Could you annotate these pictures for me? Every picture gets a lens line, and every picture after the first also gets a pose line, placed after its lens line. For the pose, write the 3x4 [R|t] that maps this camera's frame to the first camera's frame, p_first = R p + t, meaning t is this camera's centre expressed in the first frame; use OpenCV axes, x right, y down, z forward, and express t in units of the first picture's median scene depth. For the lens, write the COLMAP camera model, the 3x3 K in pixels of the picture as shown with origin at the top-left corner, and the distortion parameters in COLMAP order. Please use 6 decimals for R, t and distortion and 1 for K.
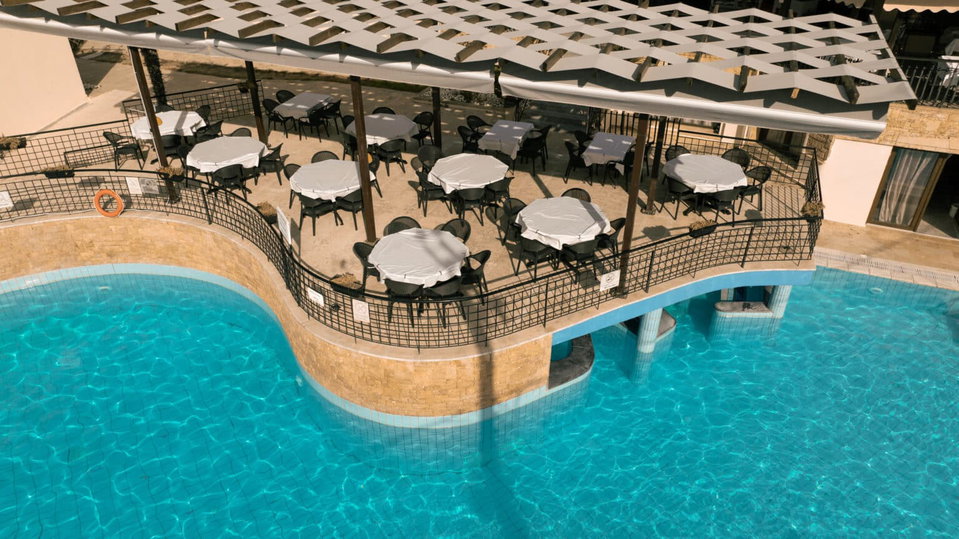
lens RADIAL K [[666.3, 0, 479.5], [0, 666.3, 269.5], [0, 0, 1]] dist [-0.003516, -0.001078]
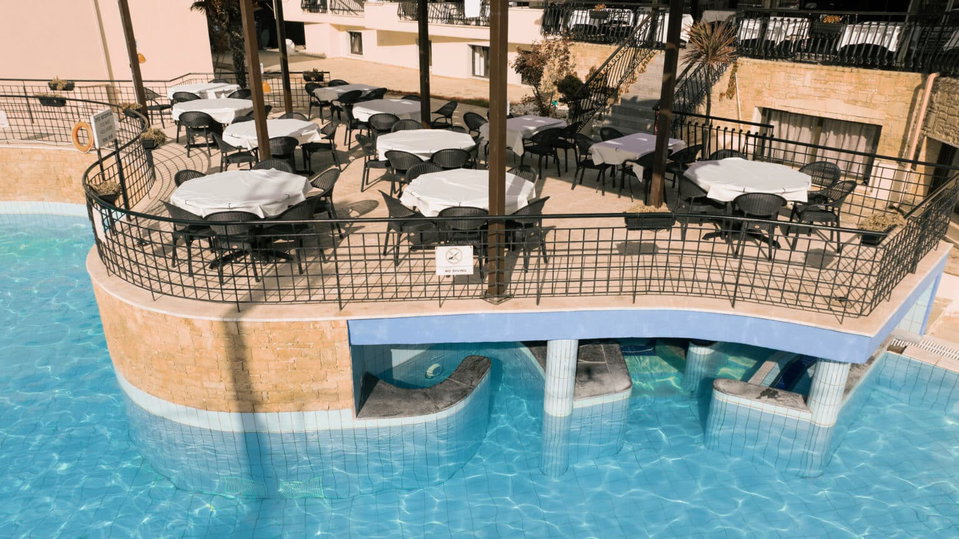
lens RADIAL K [[654.4, 0, 479.5], [0, 654.4, 269.5], [0, 0, 1]] dist [0.001352, 0.000998]
pose [[0.913069, 0.164118, -0.373323, 0.369351], [-0.226428, 0.965395, -0.129394, 0.082247], [0.339169, 0.202676, 0.918633, 0.370102]]
